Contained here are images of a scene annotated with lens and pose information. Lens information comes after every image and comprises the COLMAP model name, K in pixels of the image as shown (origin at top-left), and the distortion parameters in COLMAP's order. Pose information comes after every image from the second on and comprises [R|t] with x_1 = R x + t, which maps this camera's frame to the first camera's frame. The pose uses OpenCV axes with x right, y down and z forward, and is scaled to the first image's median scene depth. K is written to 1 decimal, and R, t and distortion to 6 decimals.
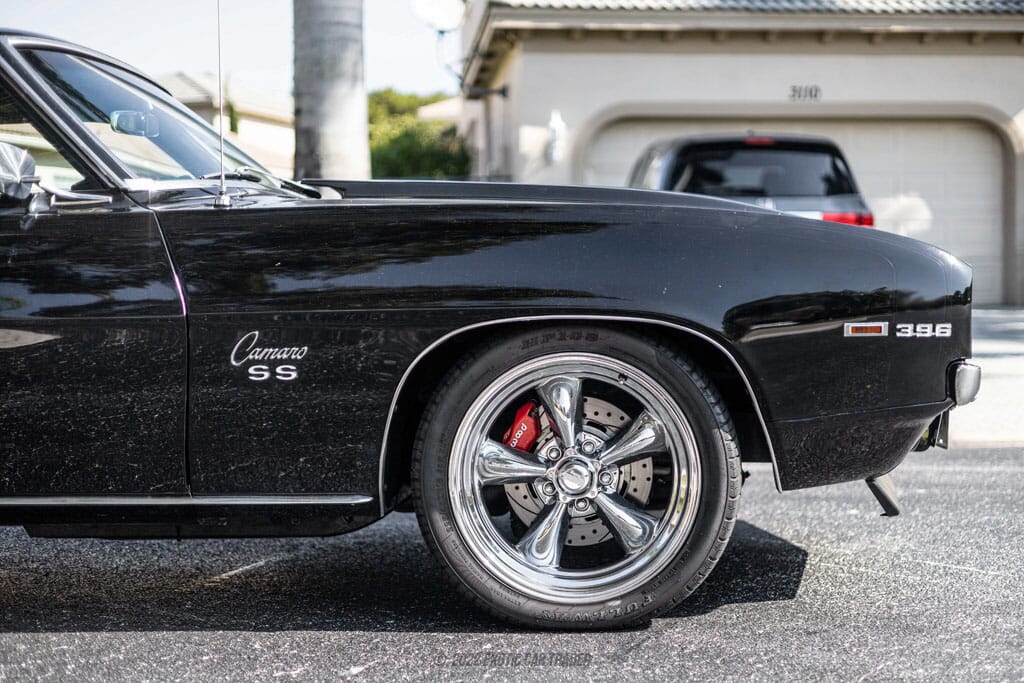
lens RADIAL K [[1504.1, 0, 512.0], [0, 1504.1, 341.5], [0, 0, 1]] dist [-0.001732, 0.065736]
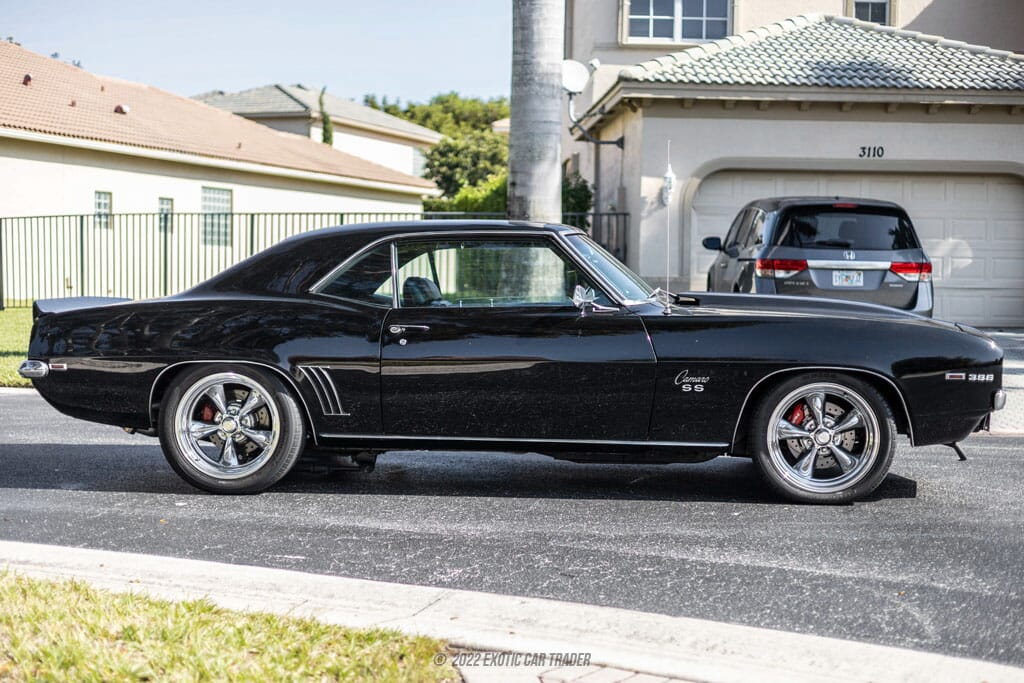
lens RADIAL K [[1339.7, 0, 512.0], [0, 1339.7, 341.5], [0, 0, 1]] dist [0.025923, -0.033427]
pose [[0.998148, 0.025703, -0.055126, -0.311274], [-0.025606, 0.999669, 0.002461, -0.046514], [0.055171, -0.001045, 0.998476, -1.027290]]
